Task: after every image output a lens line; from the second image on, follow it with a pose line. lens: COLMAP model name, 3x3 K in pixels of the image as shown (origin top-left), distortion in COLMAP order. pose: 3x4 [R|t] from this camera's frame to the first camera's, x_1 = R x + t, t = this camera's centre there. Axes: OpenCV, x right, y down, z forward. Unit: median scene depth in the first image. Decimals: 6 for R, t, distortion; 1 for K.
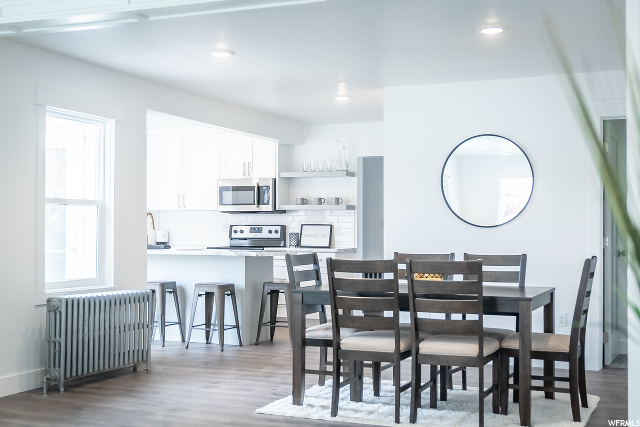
lens RADIAL K [[891.8, 0, 315.2], [0, 891.8, 214.4], [0, 0, 1]] dist [-0.038899, 0.000000]
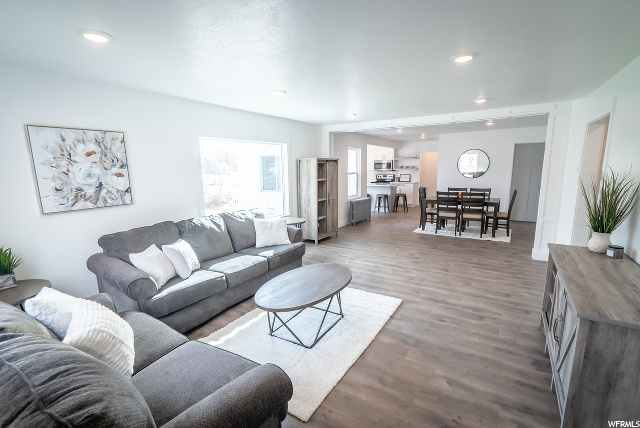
lens RADIAL K [[301.5, 0, 319.6], [0, 301.5, 219.1], [0, 0, 1]] dist [-0.005832, 0.000649]
pose [[0.984401, 0.014153, -0.175369, -0.156561], [0.017819, 0.983614, 0.179405, -0.044320], [0.175035, -0.179732, 0.968018, -0.193887]]
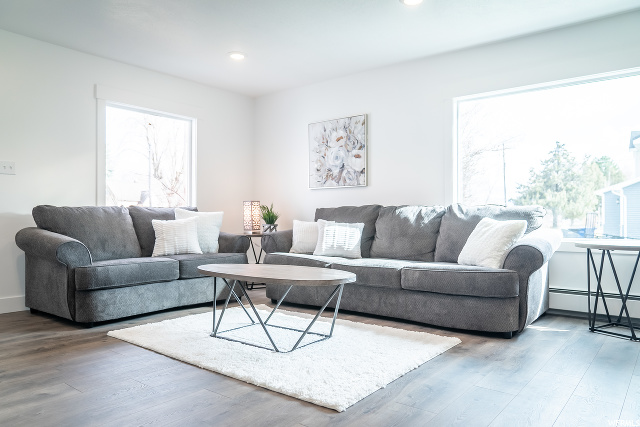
lens RADIAL K [[432.5, 0, 313.8], [0, 432.5, 212.6], [0, 0, 1]] dist [0.005211, 0.005490]
pose [[-0.262620, 0.002652, -0.964896, 0.092547], [0.012621, 0.999920, -0.000687, 0.039440], [0.964817, -0.012358, -0.262633, 0.241035]]
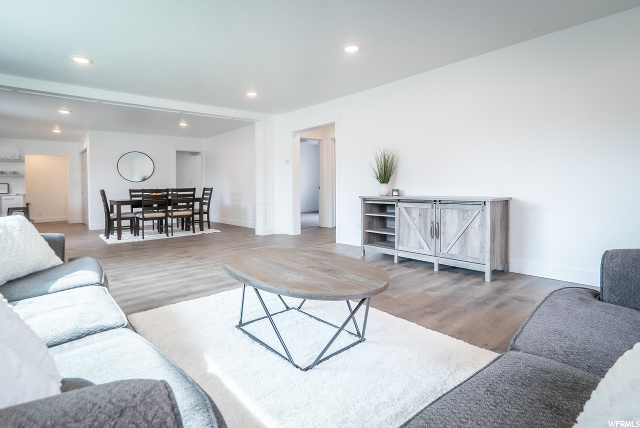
lens RADIAL K [[301.5, 0, 299.0], [0, 301.5, 190.4], [0, 0, 1]] dist [-0.005832, 0.000649]
pose [[0.470335, -0.007510, 0.882456, -0.424294], [-0.000440, 0.999962, 0.008745, 0.030474], [-0.882488, -0.004501, 0.470314, 0.015918]]
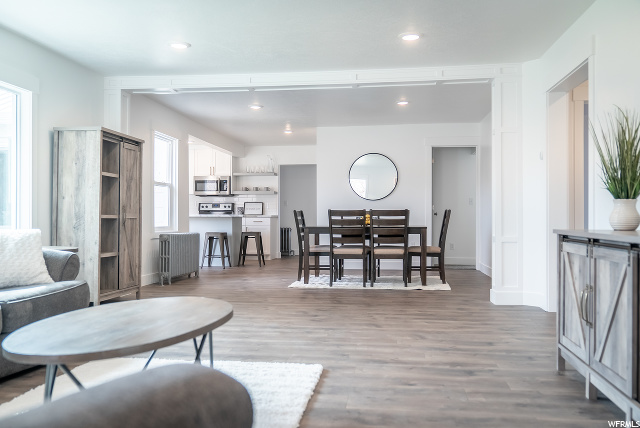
lens RADIAL K [[572.8, 0, 330.4], [0, 572.8, 210.9], [0, 0, 1]] dist [-0.016909, 0.007432]
pose [[0.964184, 0.016319, 0.264730, -0.212576], [-0.016948, 0.999856, 0.000093, 0.034336], [-0.264691, -0.004577, 0.964322, -0.166076]]
